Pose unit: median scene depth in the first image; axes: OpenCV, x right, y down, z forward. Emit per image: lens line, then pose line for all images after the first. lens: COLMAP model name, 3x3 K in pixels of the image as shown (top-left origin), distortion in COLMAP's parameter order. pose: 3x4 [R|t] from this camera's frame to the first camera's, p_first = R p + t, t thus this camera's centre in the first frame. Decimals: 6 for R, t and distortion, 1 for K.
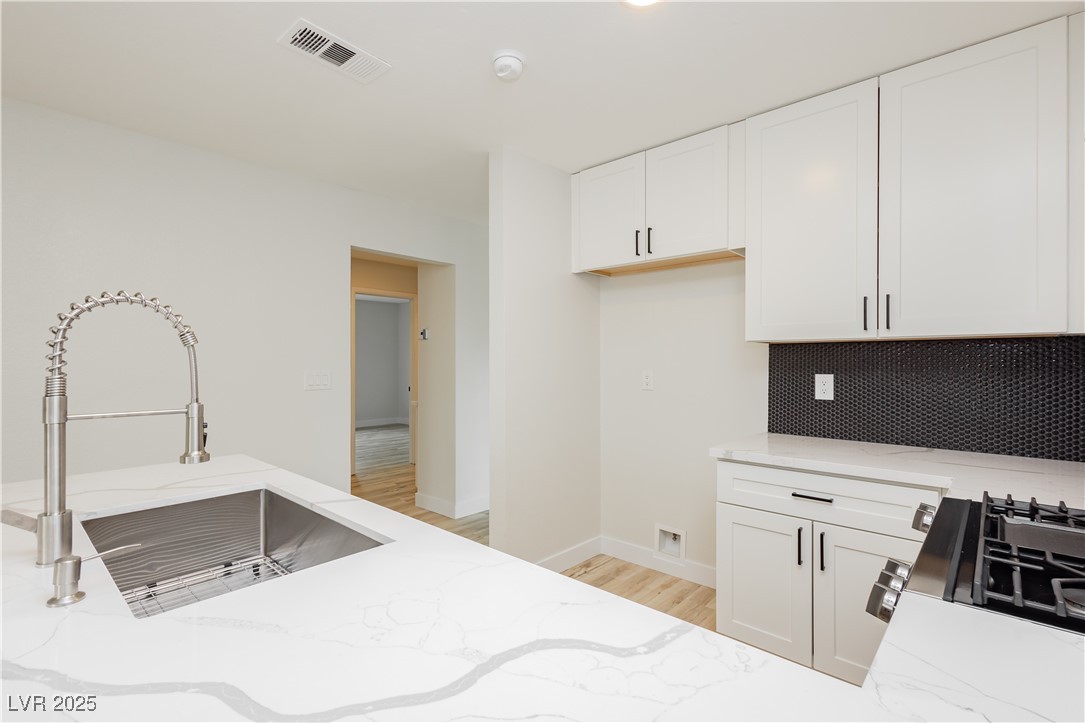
lens RADIAL K [[503.2, 0, 543.4], [0, 503.2, 361.1], [0, 0, 1]] dist [0.006195, -0.001256]
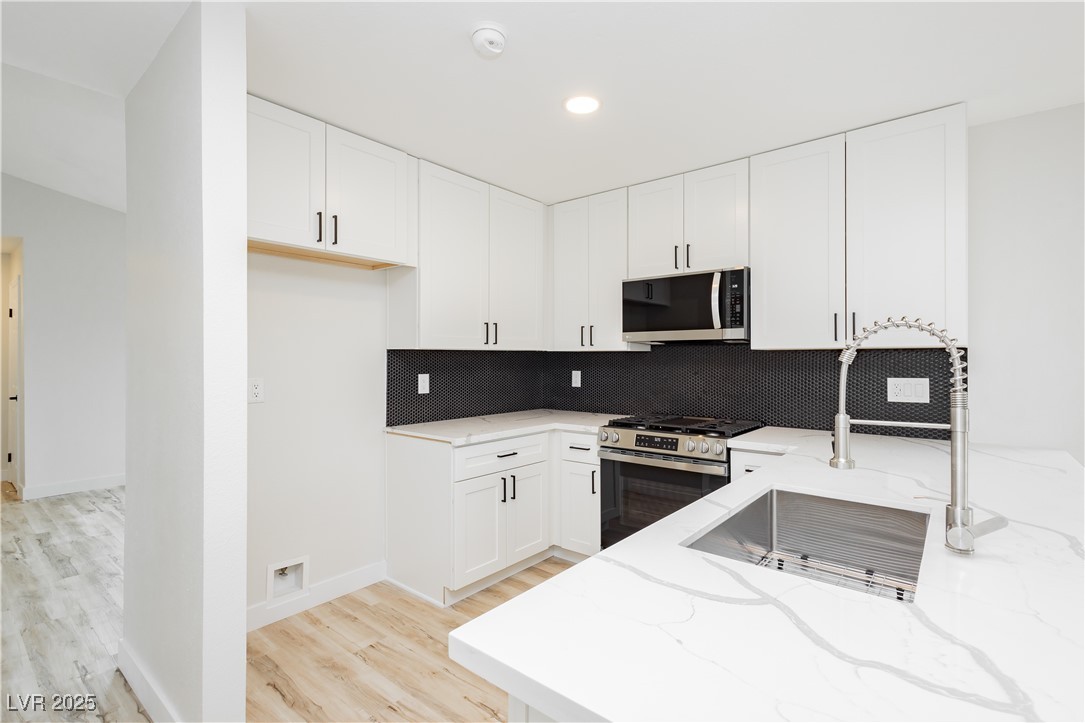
lens RADIAL K [[503.2, 0, 542.6], [0, 503.2, 364.2], [0, 0, 1]] dist [0.006195, -0.001256]
pose [[-0.025131, -0.006929, 0.999660, -0.707890], [0.011710, 0.999905, 0.007225, -0.004947], [-0.999616, 0.011887, -0.025047, 0.681484]]
